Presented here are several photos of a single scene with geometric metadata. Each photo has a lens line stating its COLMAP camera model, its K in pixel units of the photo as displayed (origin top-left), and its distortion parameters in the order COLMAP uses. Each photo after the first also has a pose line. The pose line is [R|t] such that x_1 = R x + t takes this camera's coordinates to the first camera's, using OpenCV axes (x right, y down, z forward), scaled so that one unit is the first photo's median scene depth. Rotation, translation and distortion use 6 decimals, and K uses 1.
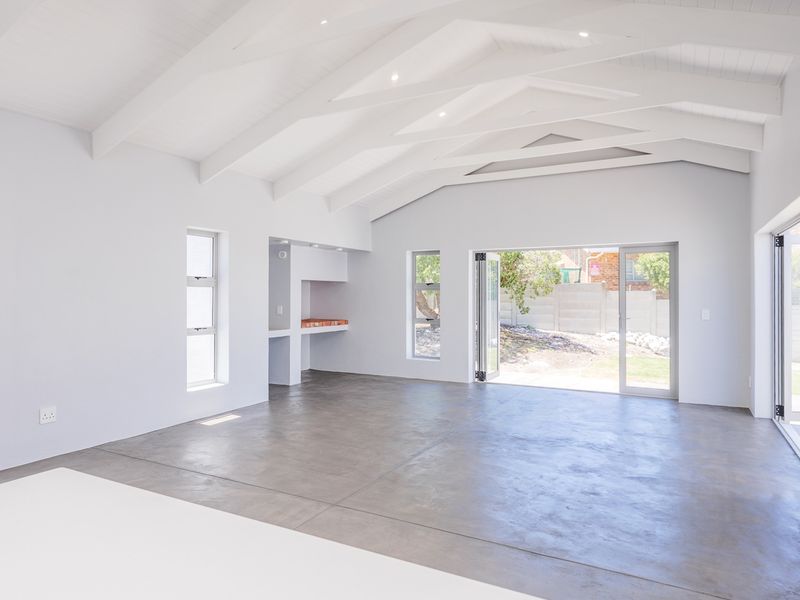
lens RADIAL K [[510.0, 0, 400.0], [0, 510.0, 300.0], [0, 0, 1]] dist [0.003398, 0.000664]
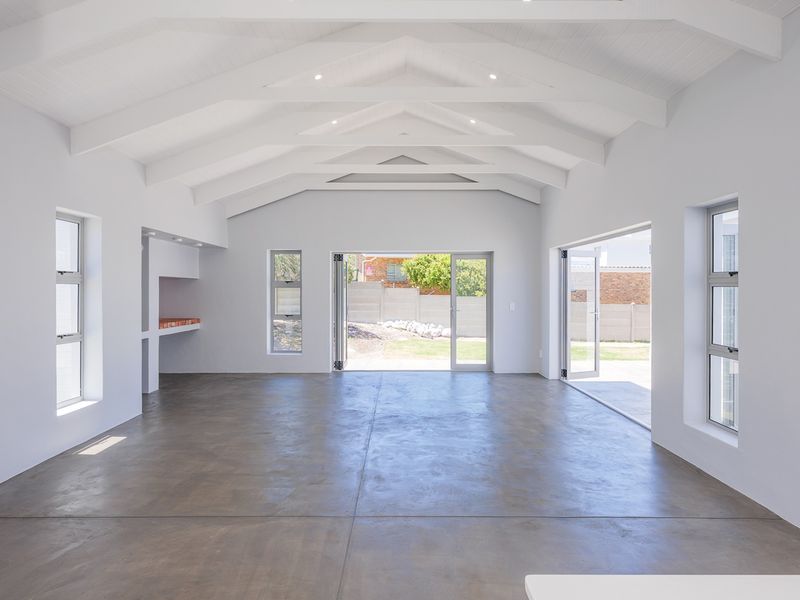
lens RADIAL K [[438.0, 0, 385.1], [0, 438.0, 298.7], [0, 0, 1]] dist [0.001286, 0.000320]
pose [[0.883591, -0.009936, 0.468155, -0.206757], [0.006233, 0.999936, 0.009458, -0.004297], [-0.468219, -0.005439, 0.883596, 0.118130]]
